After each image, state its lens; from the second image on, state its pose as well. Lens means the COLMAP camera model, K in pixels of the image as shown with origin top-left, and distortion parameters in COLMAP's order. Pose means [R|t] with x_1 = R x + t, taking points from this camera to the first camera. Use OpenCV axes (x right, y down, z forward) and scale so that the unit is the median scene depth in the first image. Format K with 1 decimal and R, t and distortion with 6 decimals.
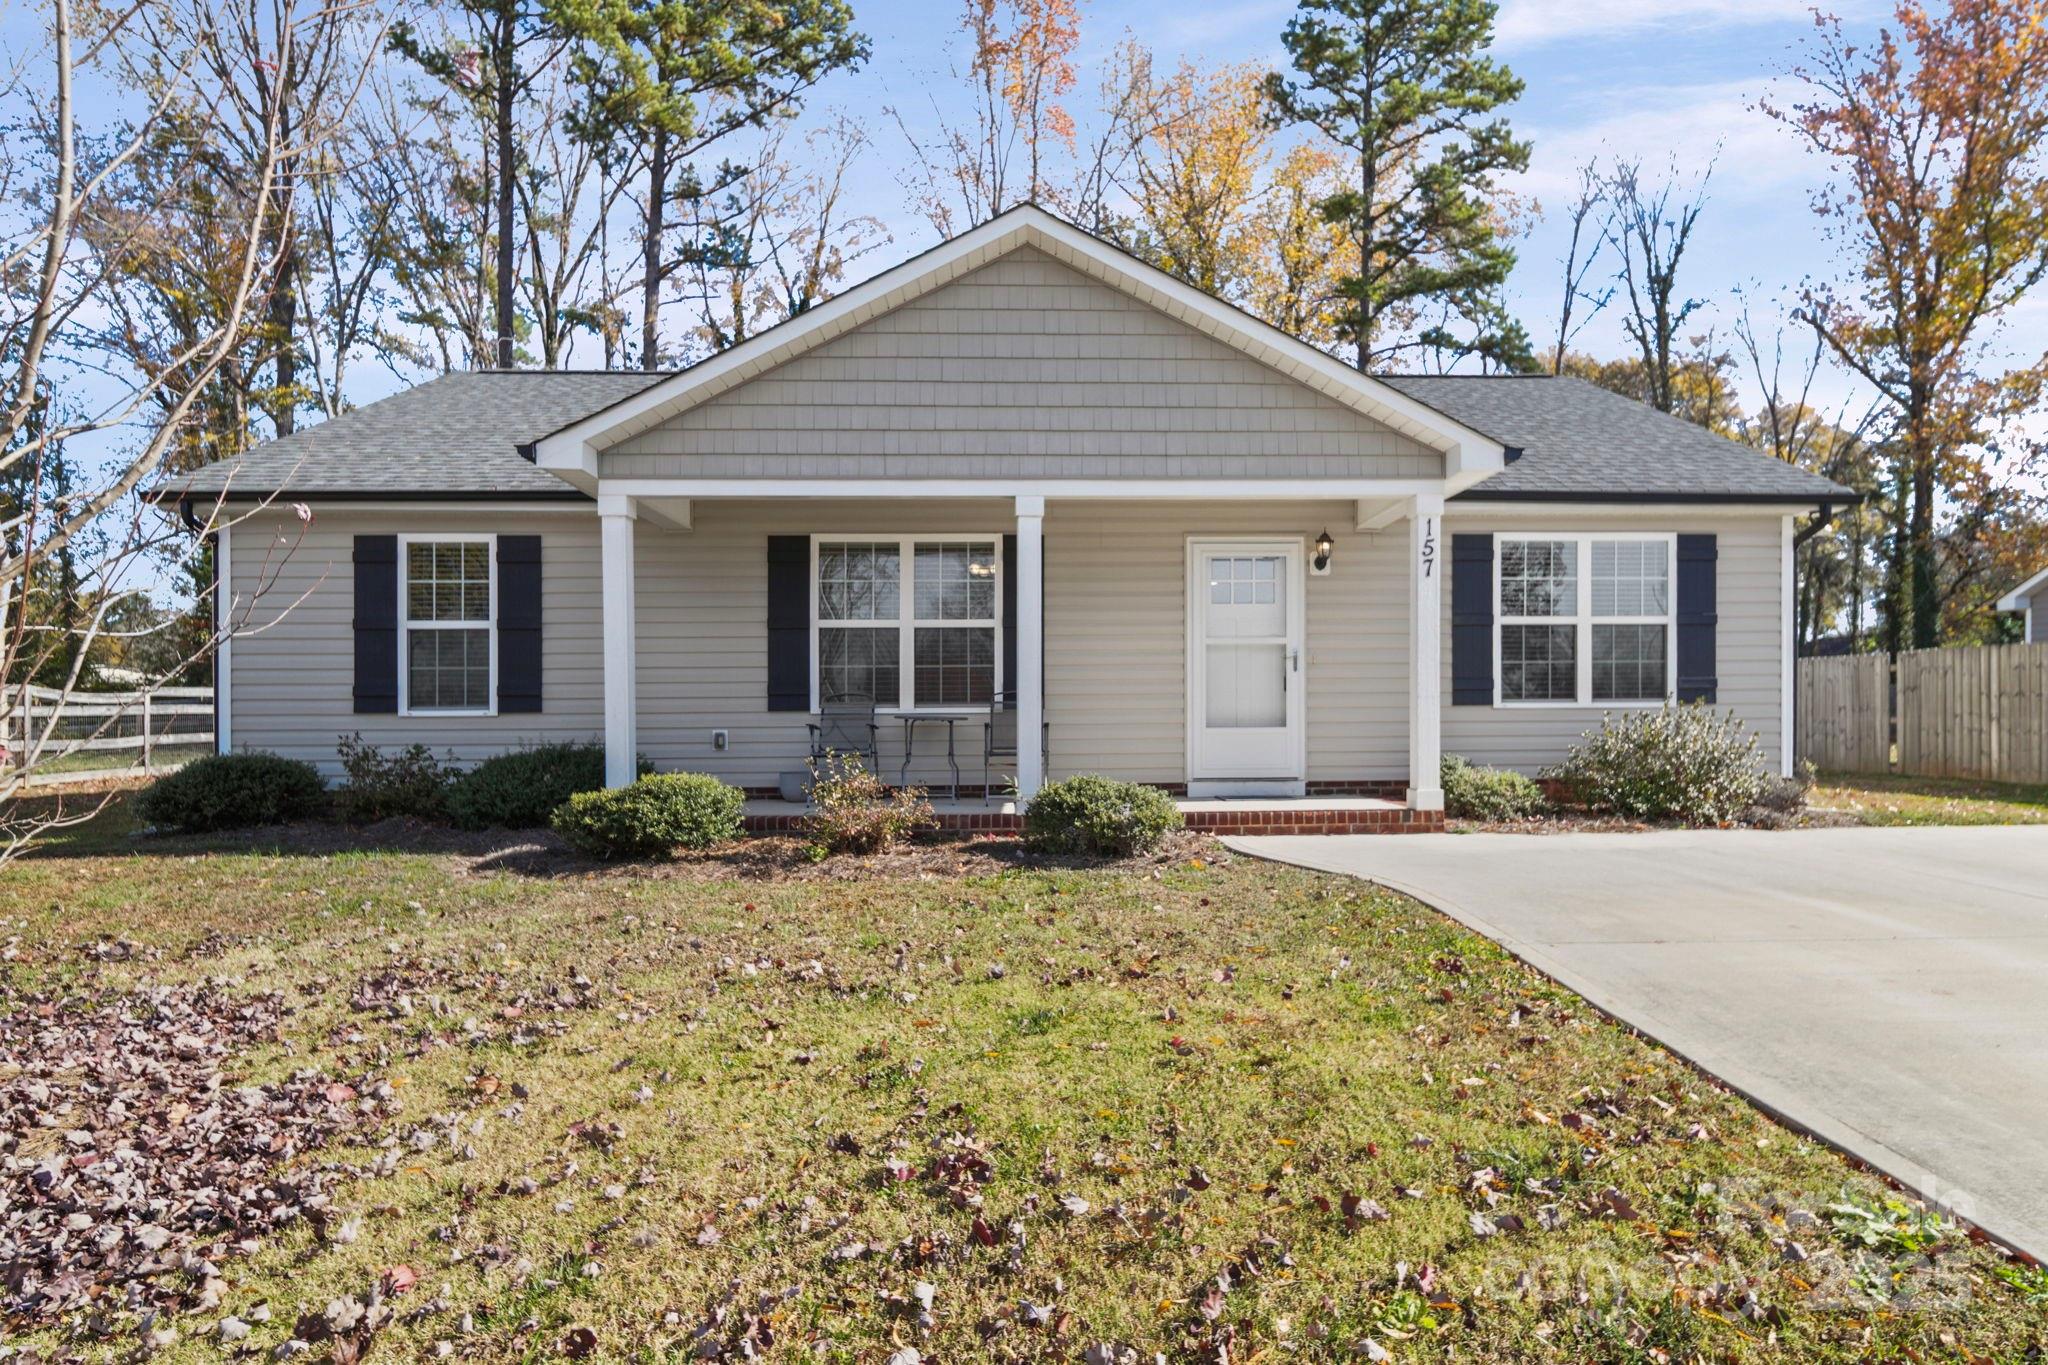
lens RADIAL K [[1087.0, 0, 1023.8], [0, 1087.0, 746.1], [0, 0, 1]] dist [-0.000574, -0.000547]
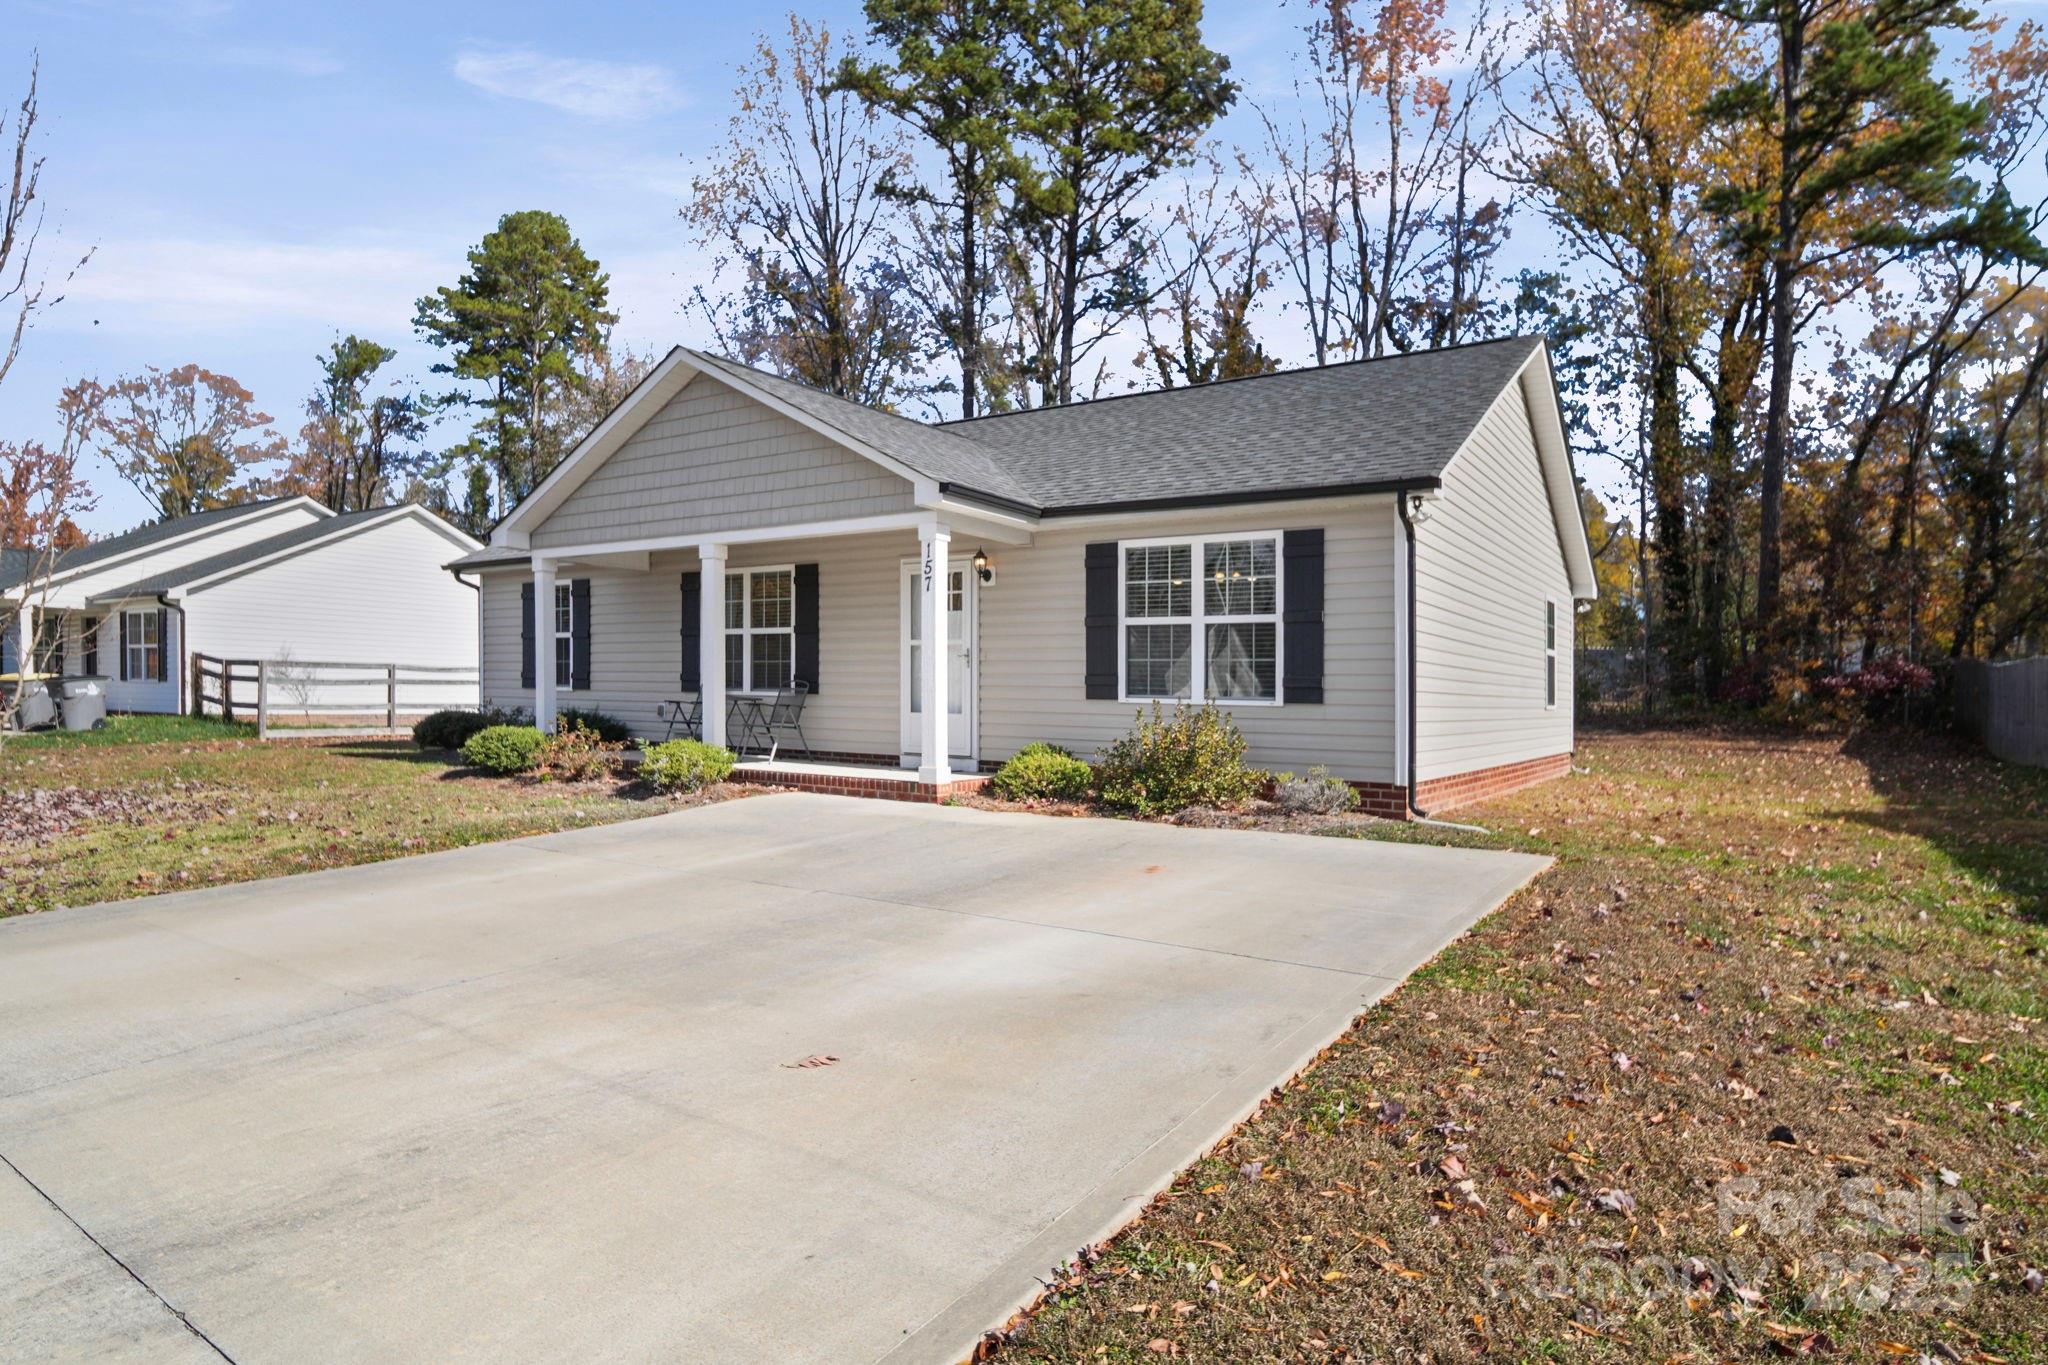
lens RADIAL K [[1123.7, 0, 1024.0], [0, 1123.7, 682.5], [0, 0, 1]] dist [0.005351, 0.001289]
pose [[0.816369, 0.012500, -0.577395, 0.997183], [-0.042386, 0.998366, -0.038314, -0.007965], [0.575973, 0.055752, 0.815565, 0.038673]]
